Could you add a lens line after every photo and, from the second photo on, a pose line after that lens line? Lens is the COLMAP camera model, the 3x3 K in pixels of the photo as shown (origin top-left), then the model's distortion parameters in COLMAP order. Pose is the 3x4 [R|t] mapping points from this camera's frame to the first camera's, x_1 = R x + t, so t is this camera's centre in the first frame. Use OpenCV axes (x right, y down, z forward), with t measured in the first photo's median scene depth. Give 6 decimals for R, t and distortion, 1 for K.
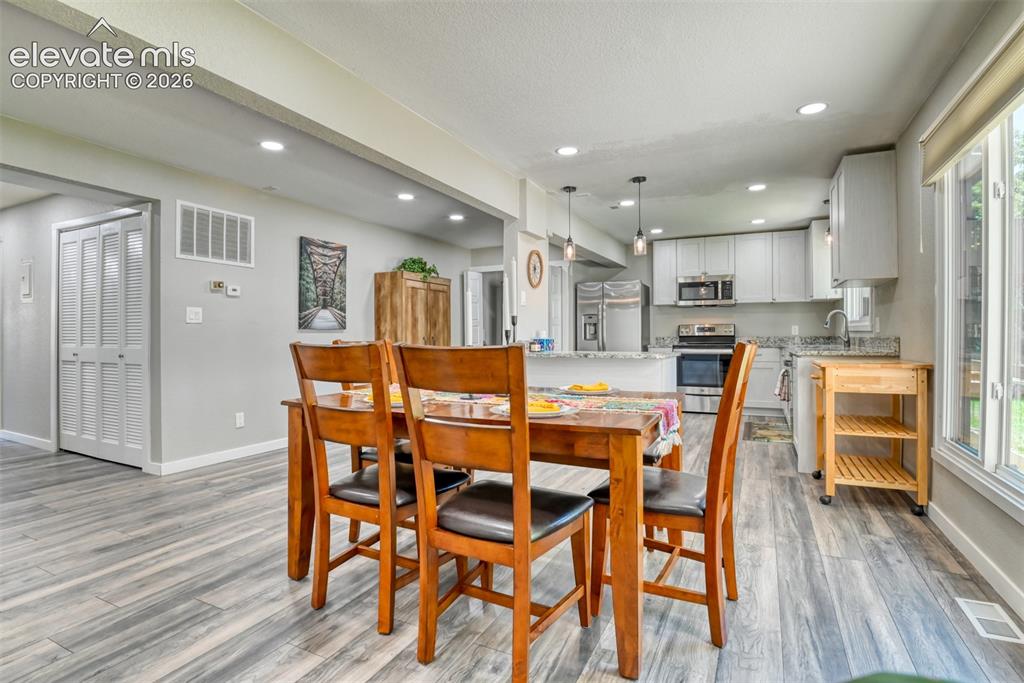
lens RADIAL K [[506.4, 0, 502.2], [0, 506.4, 338.3], [0, 0, 1]] dist [-0.016668, -0.008086]
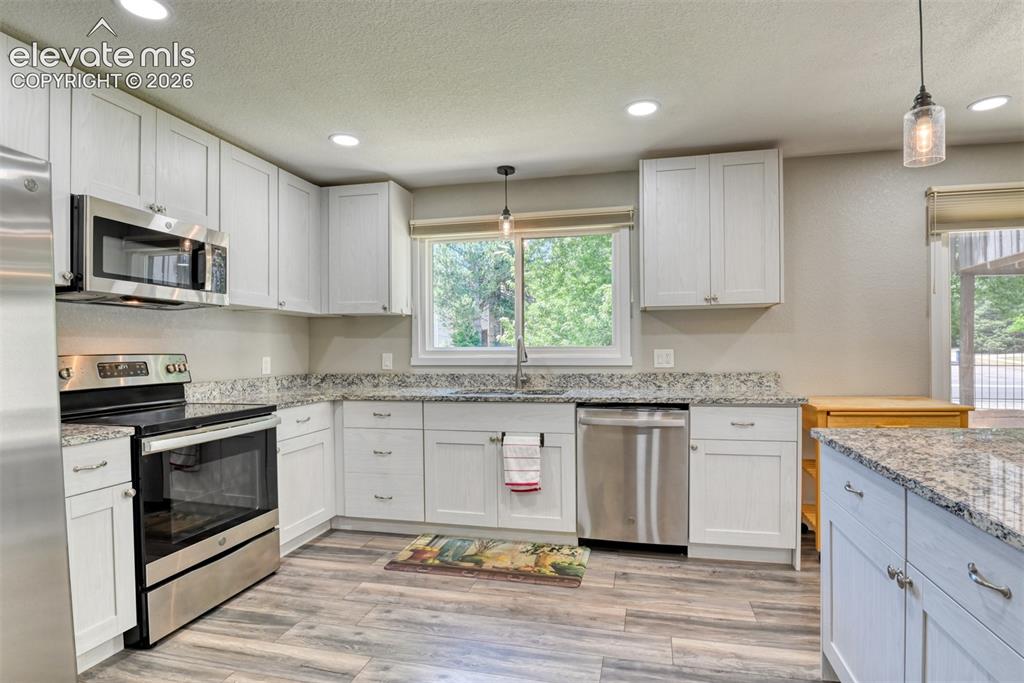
lens RADIAL K [[506.4, 0, 540.7], [0, 506.4, 355.5], [0, 0, 1]] dist [-0.016668, -0.008086]
pose [[-0.250855, -0.004742, 0.968013, -0.002300], [0.021814, 0.999706, 0.010550, -0.033605], [-0.967779, 0.023763, -0.250678, 1.122228]]
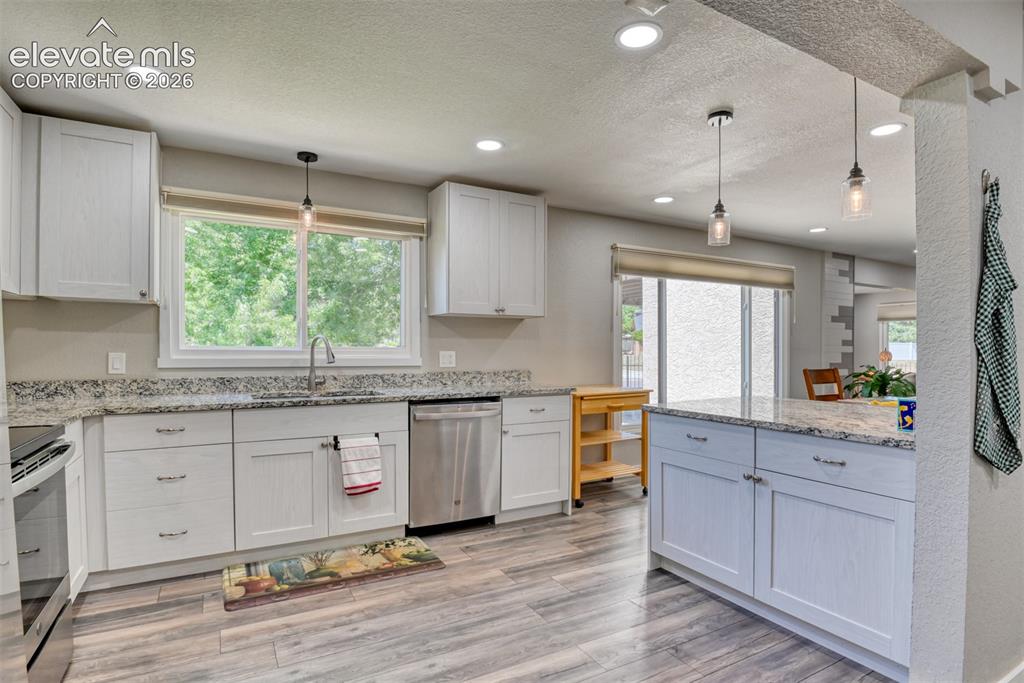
lens RADIAL K [[506.4, 0, 490.3], [0, 506.4, 362.2], [0, 0, 1]] dist [-0.016668, -0.008086]
pose [[-0.812239, -0.010477, 0.583231, 0.110937], [0.008449, 0.999523, 0.029721, -0.036558], [-0.583264, 0.029068, -0.811763, 1.372297]]
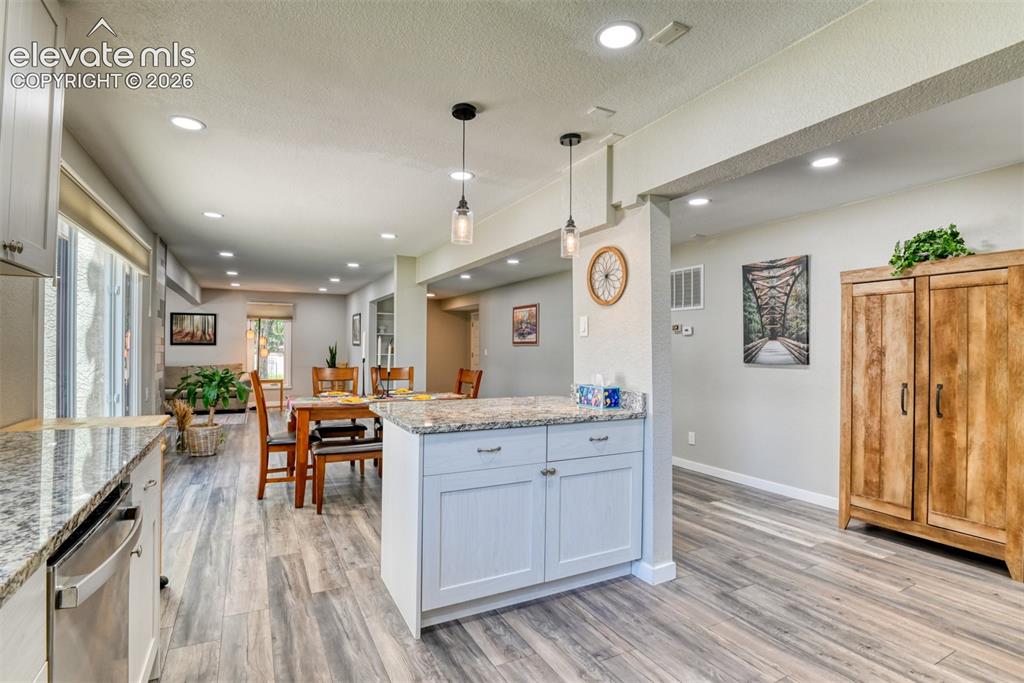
lens RADIAL K [[506.4, 0, 532.8], [0, 506.4, 343.5], [0, 0, 1]] dist [-0.016668, -0.008086]
pose [[-0.563331, -0.015534, -0.826085, 0.577124], [-0.014476, 0.999855, -0.008931, -0.039592], [0.826104, 0.006928, -0.563475, 1.153748]]
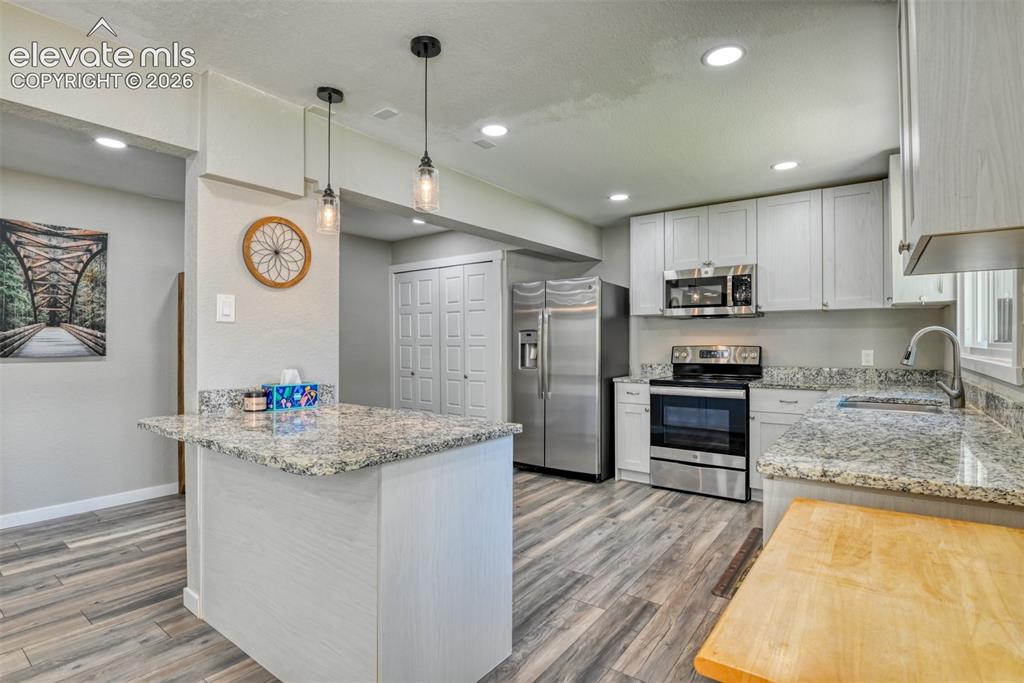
lens RADIAL K [[506.4, 0, 490.6], [0, 506.4, 342.8], [0, 0, 1]] dist [-0.016668, -0.008086]
pose [[0.982827, 0.002762, -0.184509, 0.341880], [-0.004717, 0.999937, -0.010156, -0.033126], [0.184470, 0.010852, 0.982778, 0.464049]]
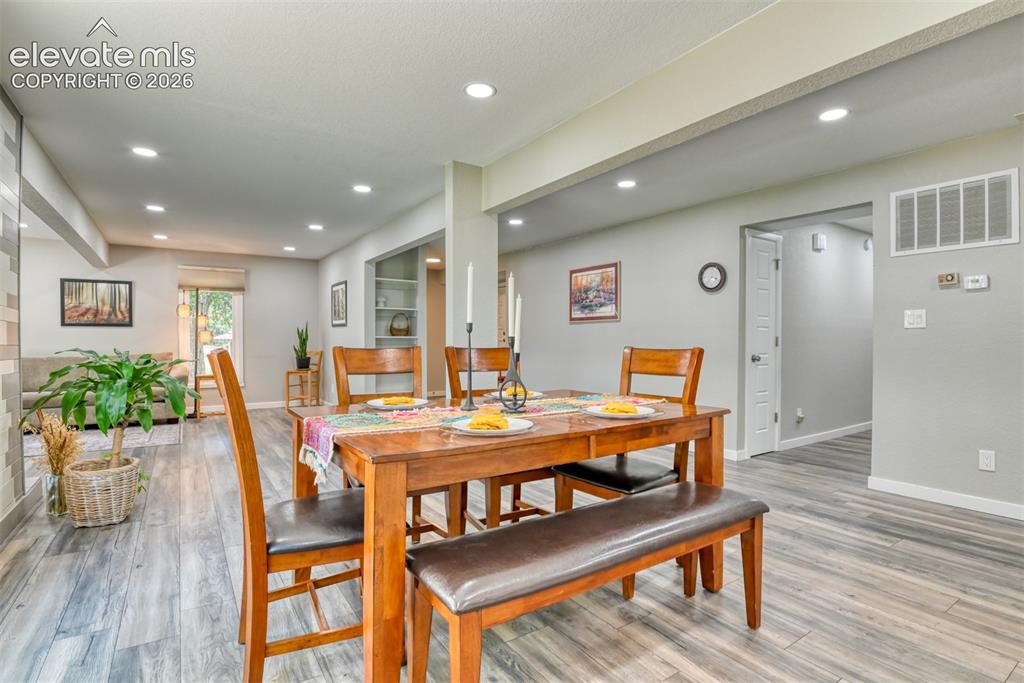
lens RADIAL K [[506.4, 0, 535.8], [0, 506.4, 345.4], [0, 0, 1]] dist [-0.016668, -0.008086]
pose [[-0.470123, 0.005105, -0.882586, 0.342180], [-0.007305, 0.999927, 0.009675, -0.003616], [0.882571, 0.010995, -0.470051, 0.647021]]
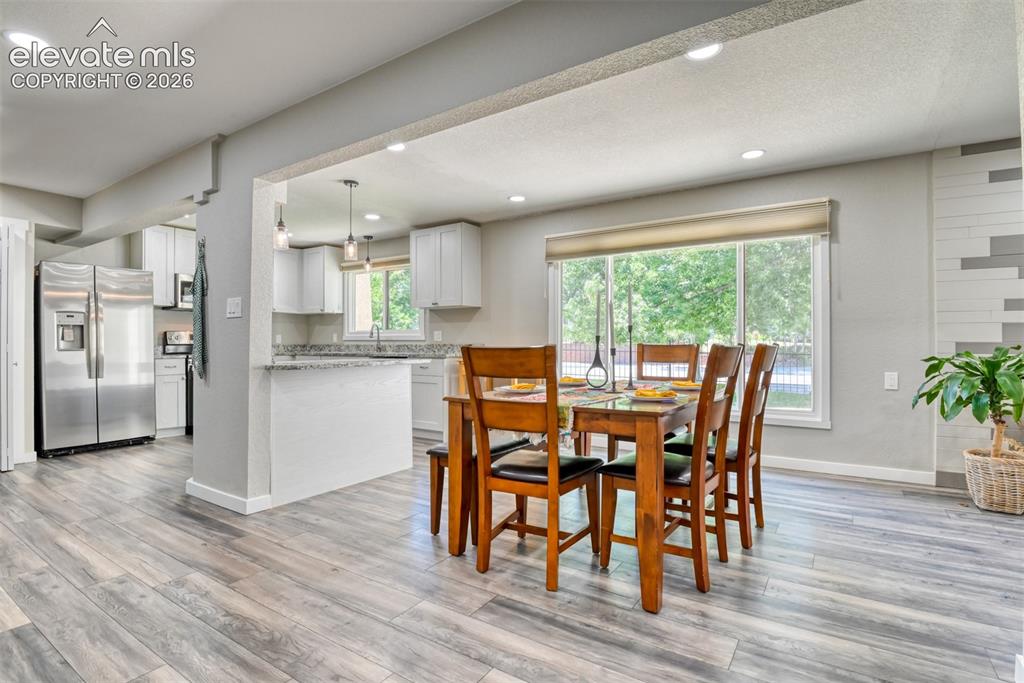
lens RADIAL K [[506.4, 0, 516.7], [0, 506.4, 335.9], [0, 0, 1]] dist [-0.016668, -0.008086]
pose [[0.126387, 0.015998, 0.991852, -0.552026], [0.010940, 0.999787, -0.017520, 0.002566], [-0.991921, 0.013065, 0.126185, 0.466184]]
